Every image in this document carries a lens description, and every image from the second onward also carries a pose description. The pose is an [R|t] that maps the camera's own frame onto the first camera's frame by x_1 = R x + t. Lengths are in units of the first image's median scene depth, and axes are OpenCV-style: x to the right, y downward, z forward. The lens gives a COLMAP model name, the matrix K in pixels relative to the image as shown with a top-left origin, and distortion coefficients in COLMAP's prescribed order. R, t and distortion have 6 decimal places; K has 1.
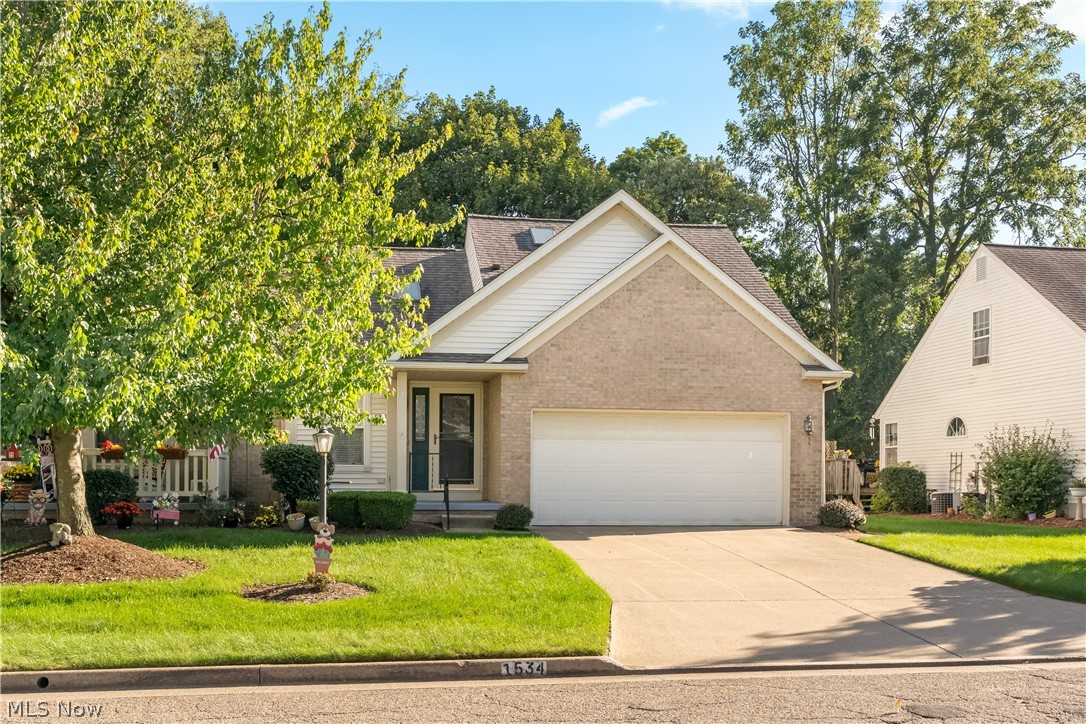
lens RADIAL K [[1131.7, 0, 543.0], [0, 1131.7, 420.6], [0, 0, 1]] dist [0.000321, 0.000301]
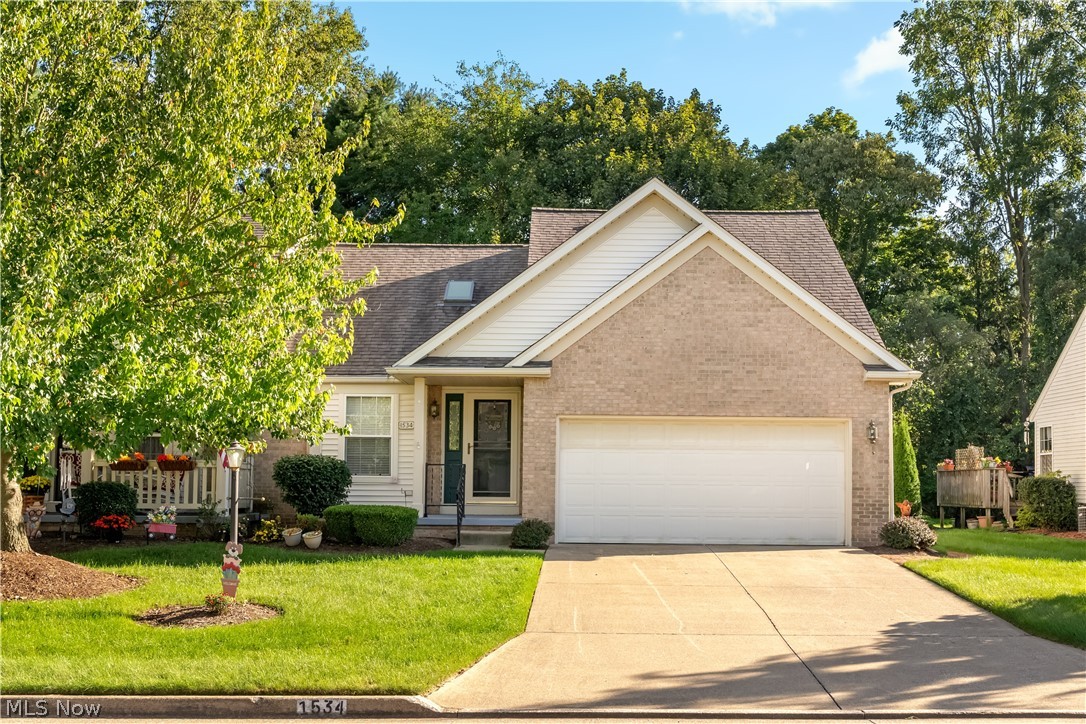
lens RADIAL K [[1214.2, 0, 543.0], [0, 1214.2, 362.0], [0, 0, 1]] dist [0.004959, 0.011165]
pose [[0.988096, -0.012379, -0.153338, 0.128247], [0.004714, 0.998725, -0.050253, -0.004526], [0.153765, 0.048932, 0.986895, 0.015177]]
